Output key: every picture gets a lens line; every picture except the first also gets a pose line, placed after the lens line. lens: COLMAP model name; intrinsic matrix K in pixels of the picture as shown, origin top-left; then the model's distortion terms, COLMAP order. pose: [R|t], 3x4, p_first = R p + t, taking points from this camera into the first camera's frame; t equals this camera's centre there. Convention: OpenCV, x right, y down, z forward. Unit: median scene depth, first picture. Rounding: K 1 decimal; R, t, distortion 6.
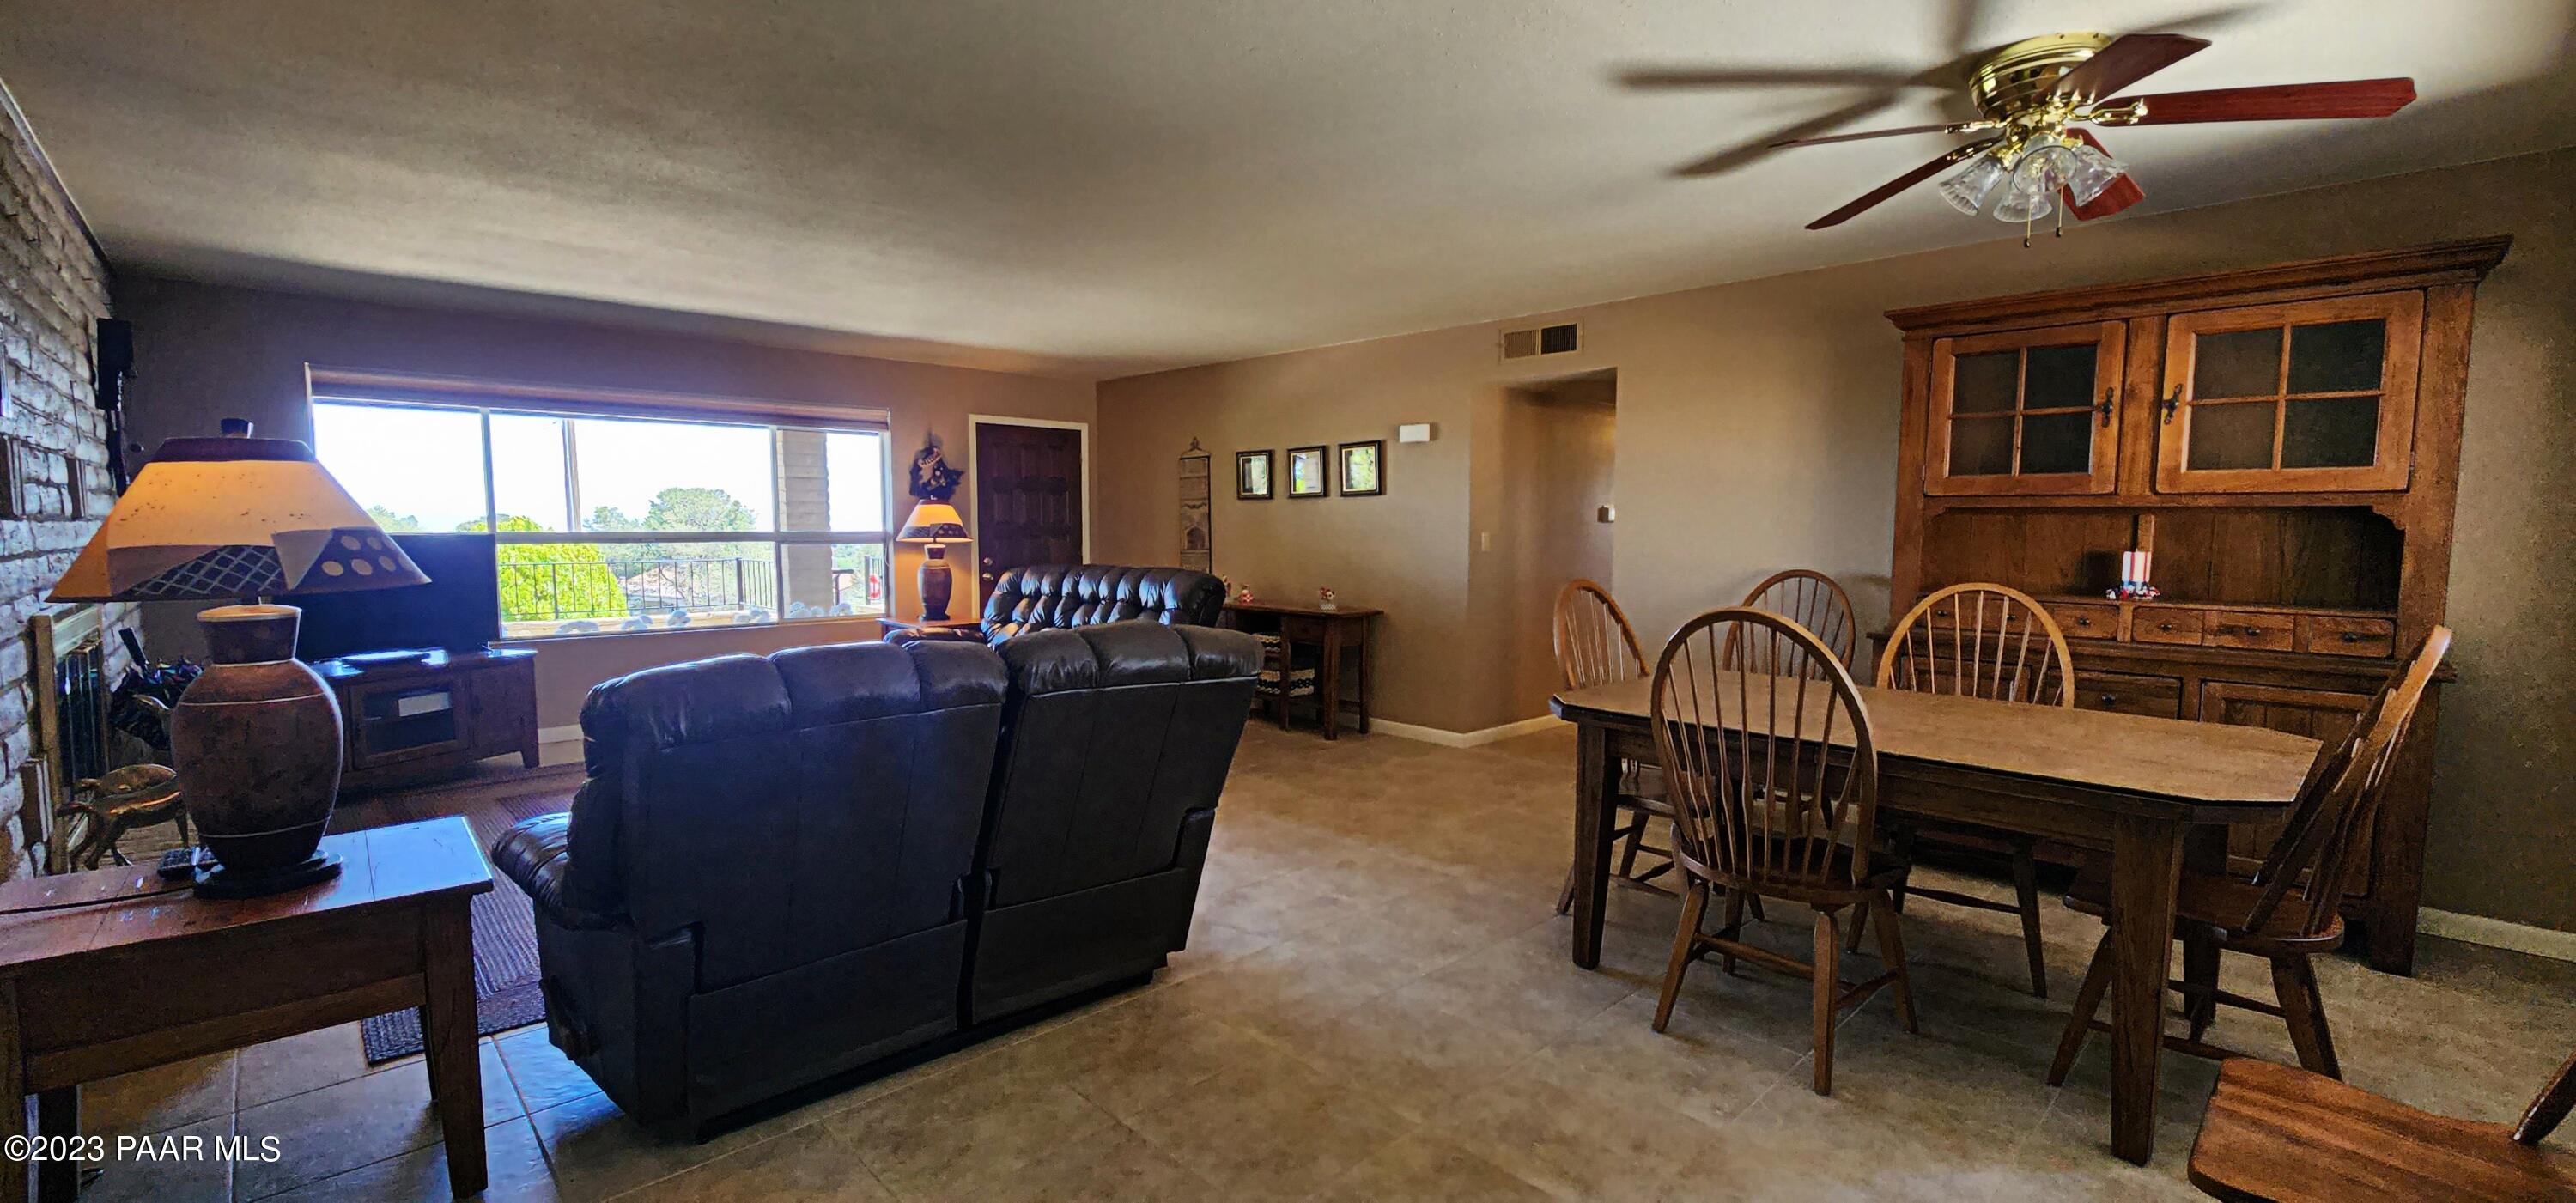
lens RADIAL K [[1058.2, 0, 1281.0], [0, 1058.2, 607.9], [0, 0, 1]] dist [0.002367, -0.001755]
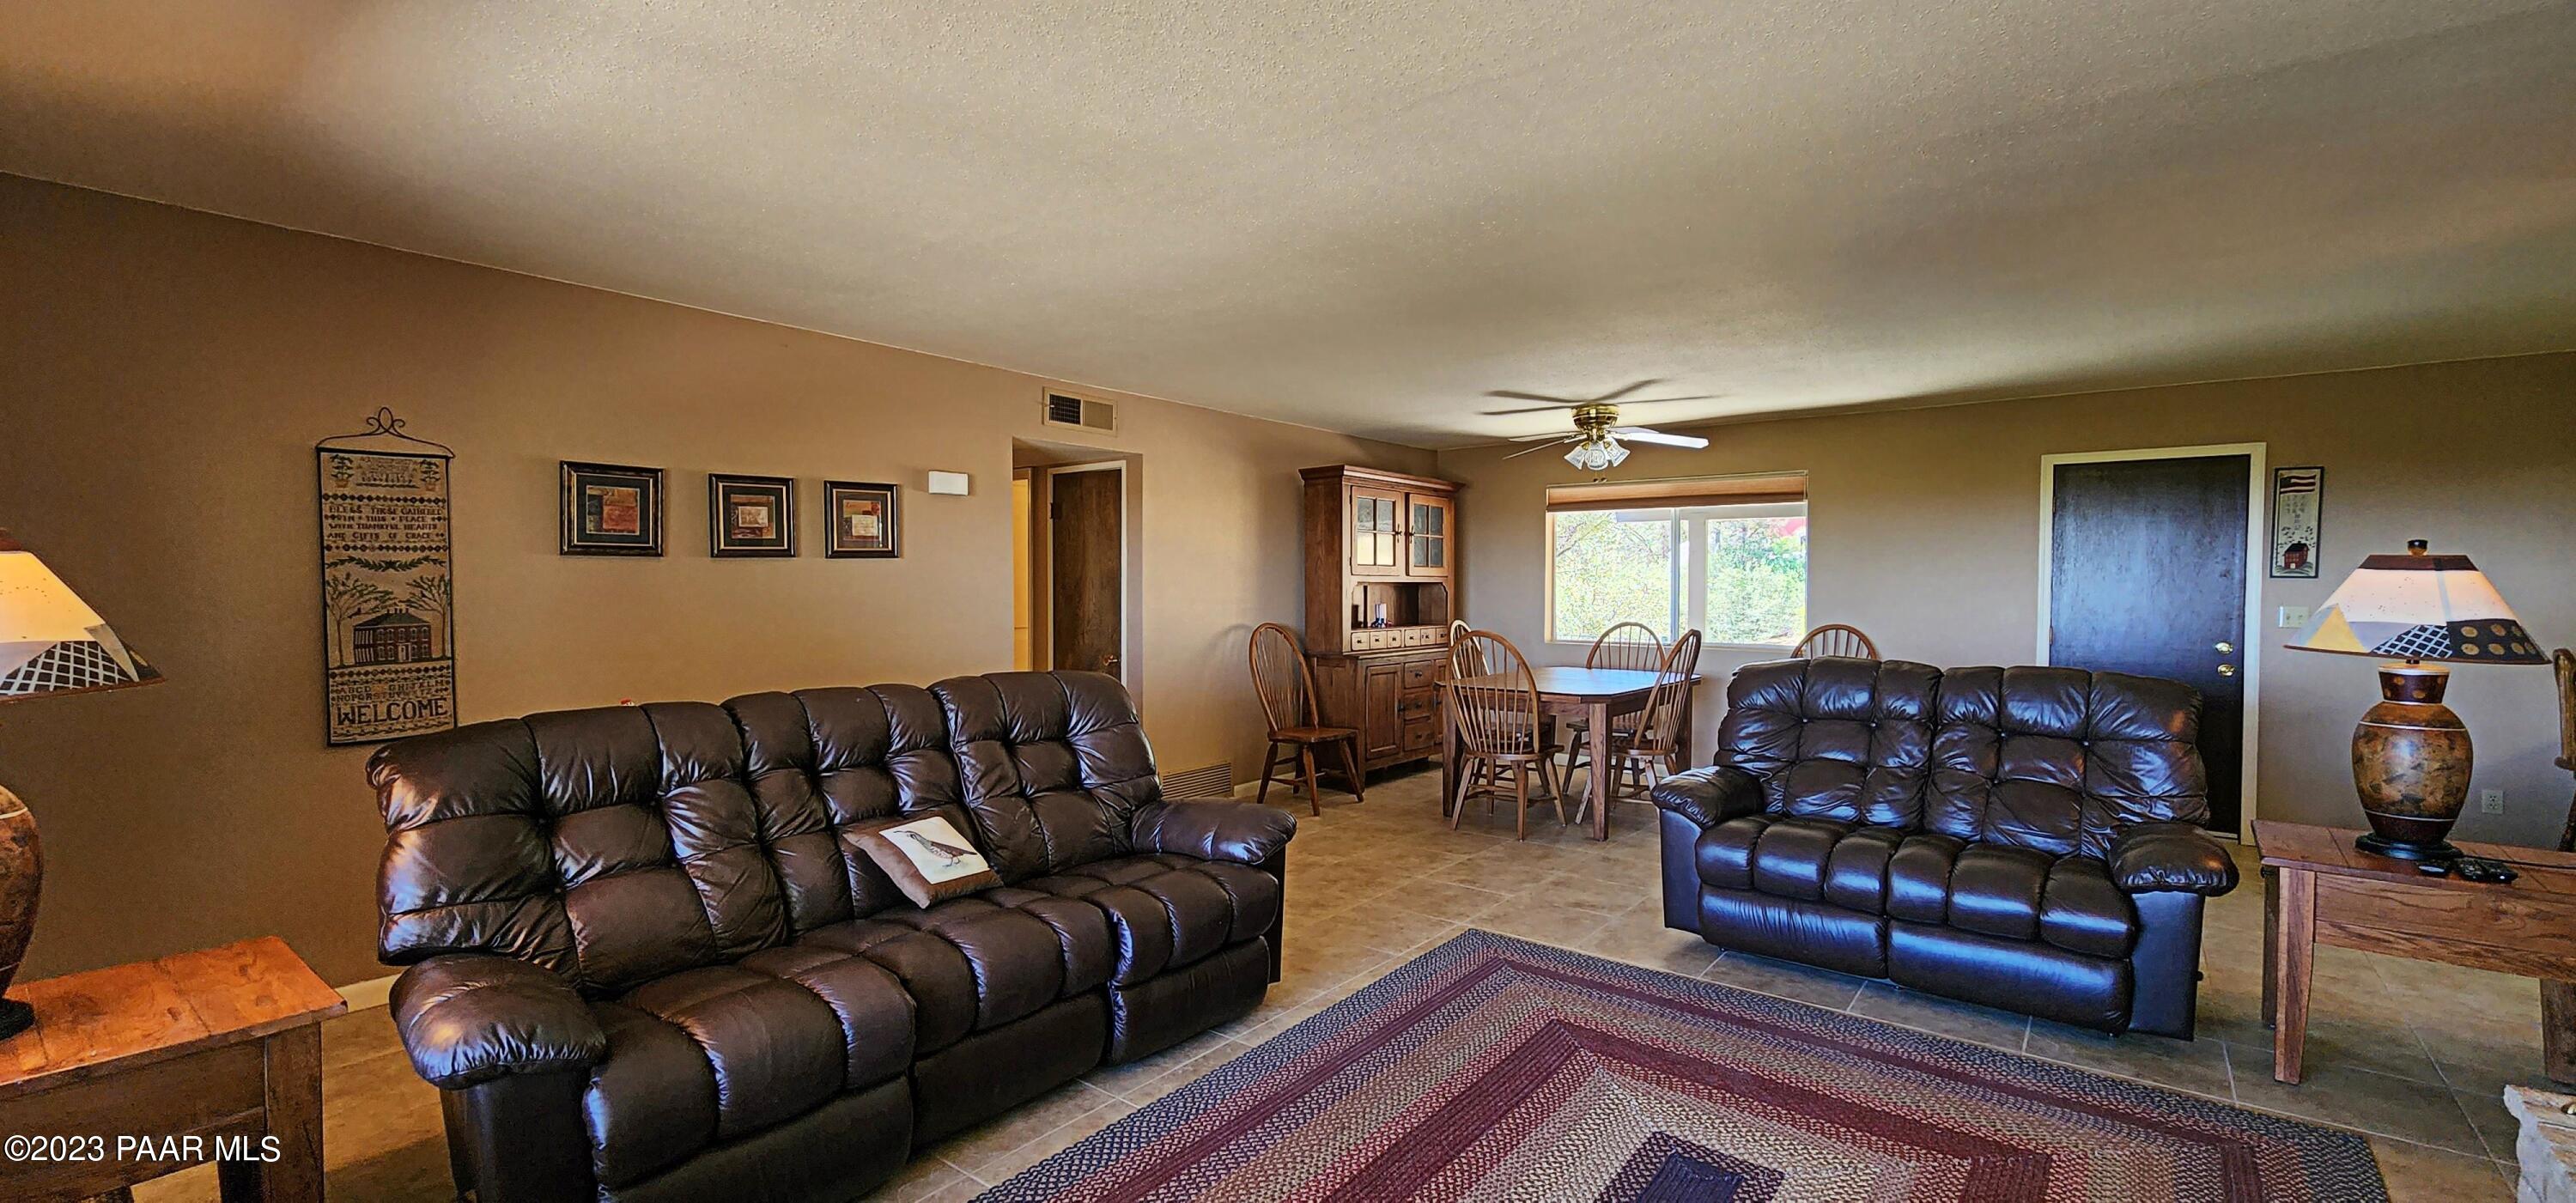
lens RADIAL K [[1058.2, 0, 1285.7], [0, 1058.2, 601.0], [0, 0, 1]] dist [0.002367, -0.001755]
pose [[-0.135845, -0.022411, 0.990477, -0.653980], [0.077079, 0.996475, 0.033119, -0.077558], [-0.987727, 0.080844, -0.133638, 0.804682]]
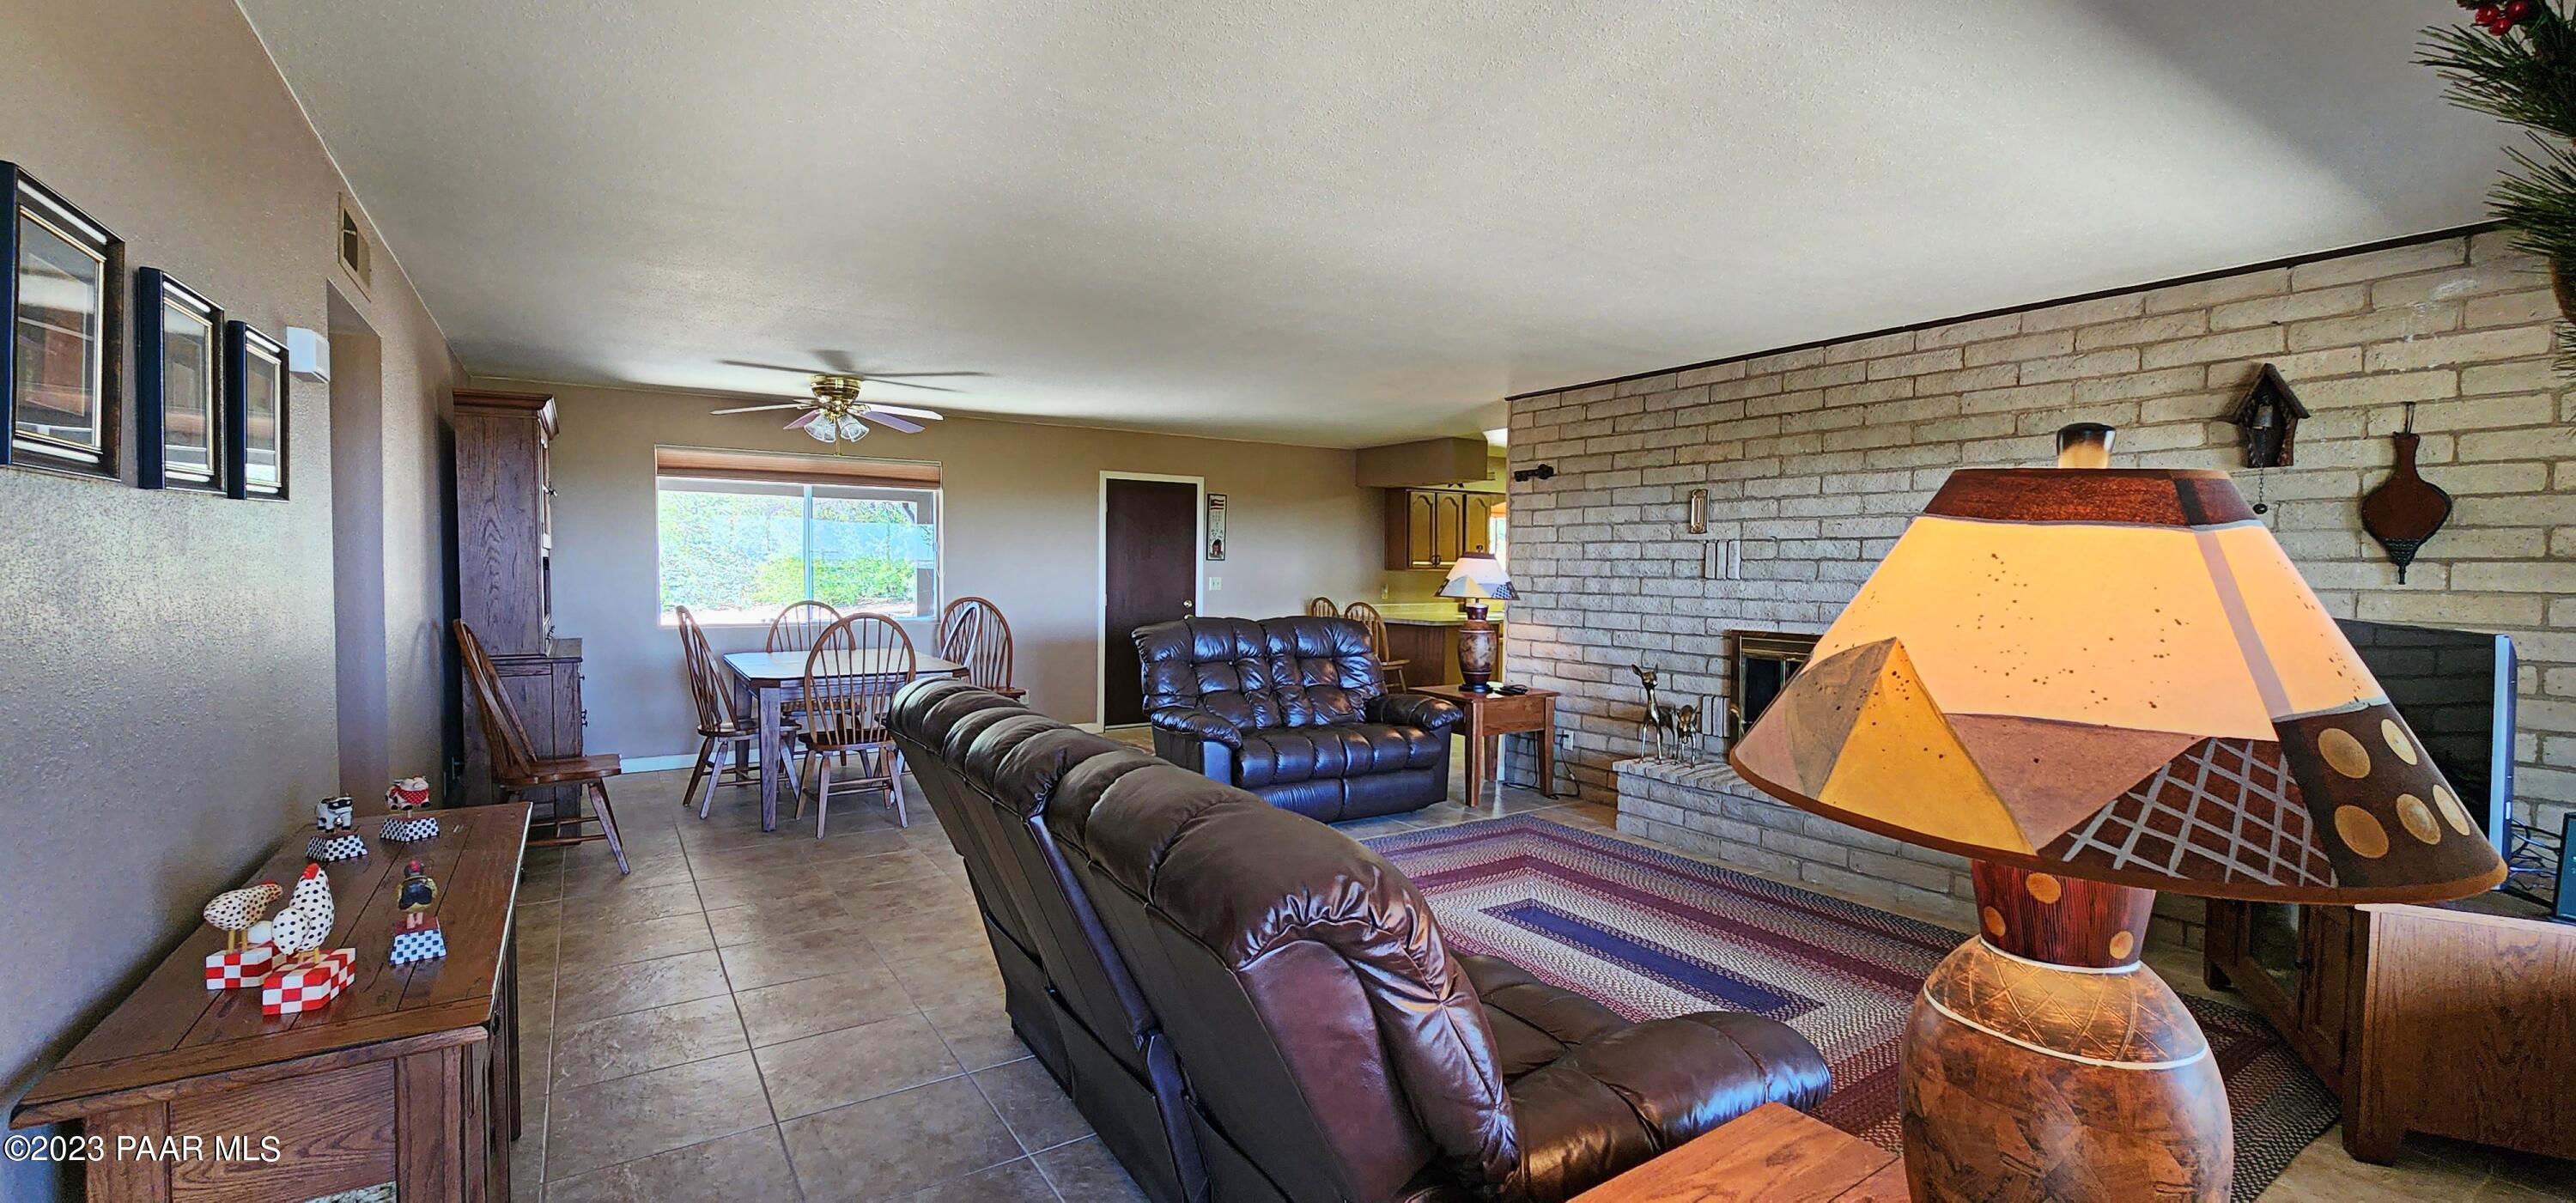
lens RADIAL K [[1058.2, 0, 1279.9], [0, 1058.2, 602.2], [0, 0, 1]] dist [0.002367, -0.001755]
pose [[-0.983281, -0.018986, 0.181101, -0.282907], [0.001745, 0.993522, 0.113630, -0.109222], [-0.182085, 0.112046, -0.976878, 1.242241]]
